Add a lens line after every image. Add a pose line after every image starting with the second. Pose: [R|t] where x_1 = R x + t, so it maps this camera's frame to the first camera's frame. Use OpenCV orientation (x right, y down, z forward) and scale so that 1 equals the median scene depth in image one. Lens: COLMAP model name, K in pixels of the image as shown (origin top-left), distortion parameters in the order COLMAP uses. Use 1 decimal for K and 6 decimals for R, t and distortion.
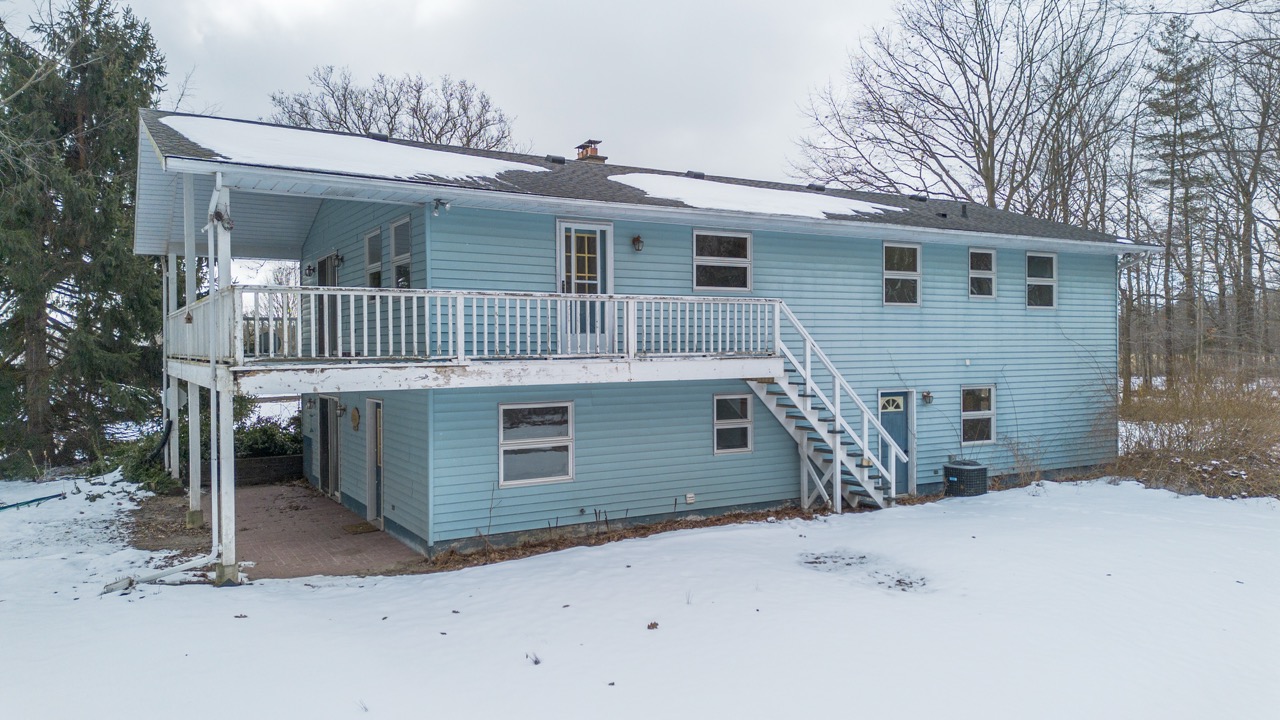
lens RADIAL K [[898.4, 0, 640.0], [0, 898.4, 360.0], [0, 0, 1]] dist [0.120073, -0.155525]
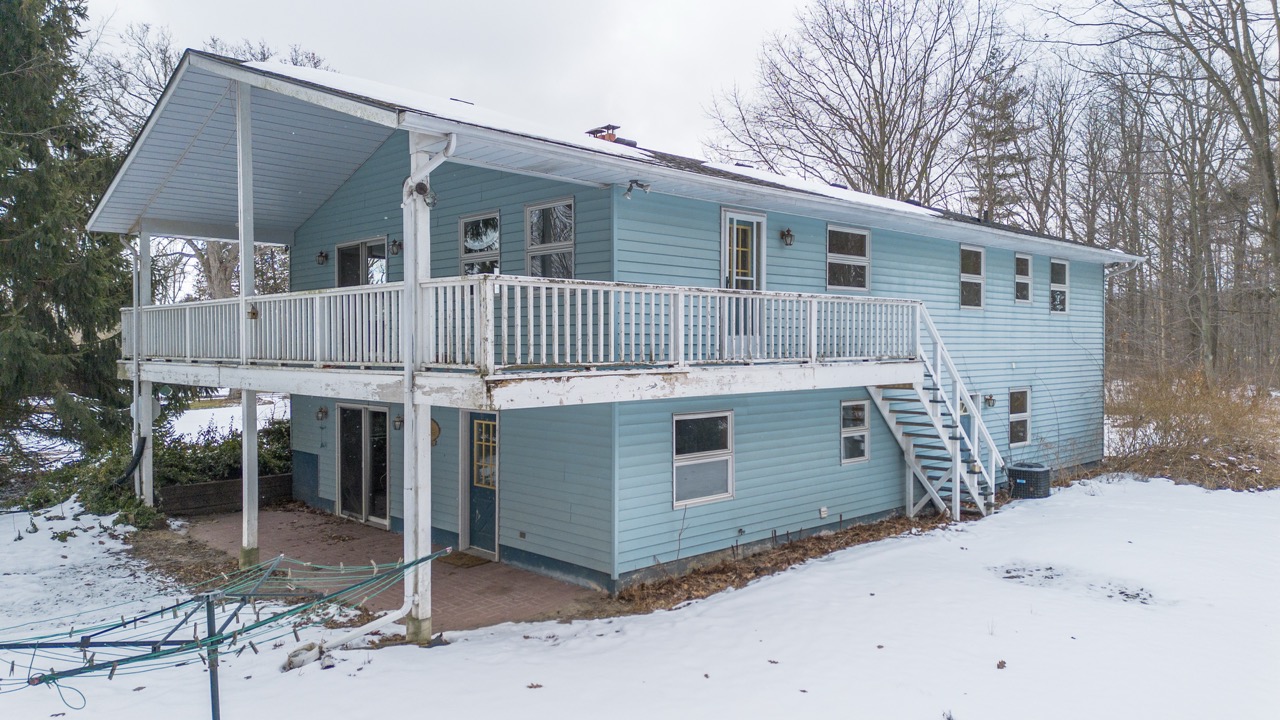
lens RADIAL K [[898.4, 0, 640.0], [0, 898.4, 360.0], [0, 0, 1]] dist [0.120073, -0.155525]
pose [[0.971816, 0.001527, 0.235735, -0.359370], [-0.001931, 0.999997, 0.001485, -0.005491], [-0.235732, -0.001898, 0.971816, 0.135531]]
